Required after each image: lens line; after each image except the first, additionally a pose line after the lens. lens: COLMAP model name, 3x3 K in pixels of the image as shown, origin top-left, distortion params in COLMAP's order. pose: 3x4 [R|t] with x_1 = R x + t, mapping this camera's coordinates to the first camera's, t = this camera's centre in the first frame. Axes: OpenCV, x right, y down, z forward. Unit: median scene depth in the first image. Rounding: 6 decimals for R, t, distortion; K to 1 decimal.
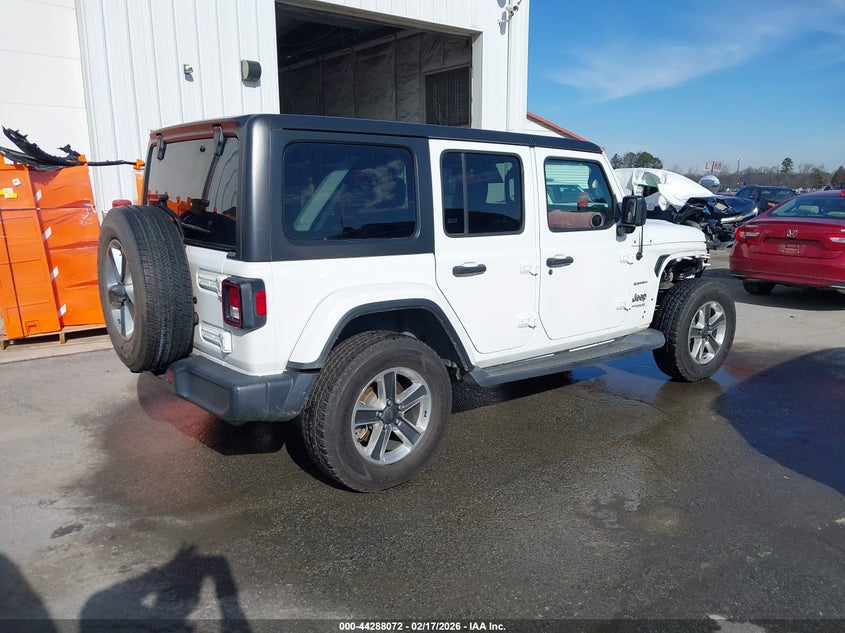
lens RADIAL K [[662.0, 0, 421.7], [0, 662.0, 315.6], [0, 0, 1]] dist [0.009457, 0.002388]
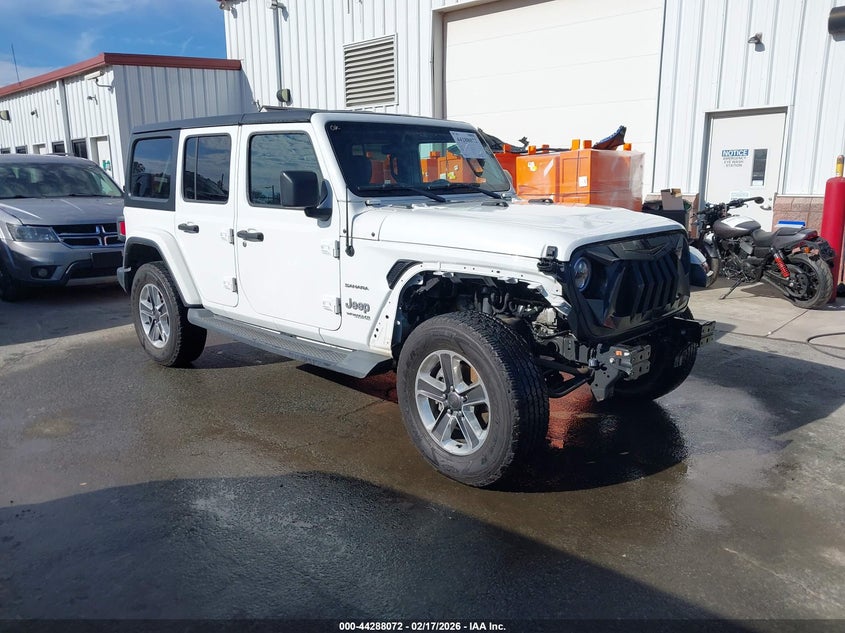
lens RADIAL K [[662.0, 0, 421.1], [0, 662.0, 310.4], [0, 0, 1]] dist [0.009457, 0.002388]
pose [[0.149971, 0.195929, -0.969082, 1.163386], [-0.188157, 0.967910, 0.166574, -0.175042], [0.970621, 0.157358, 0.182024, 1.005278]]
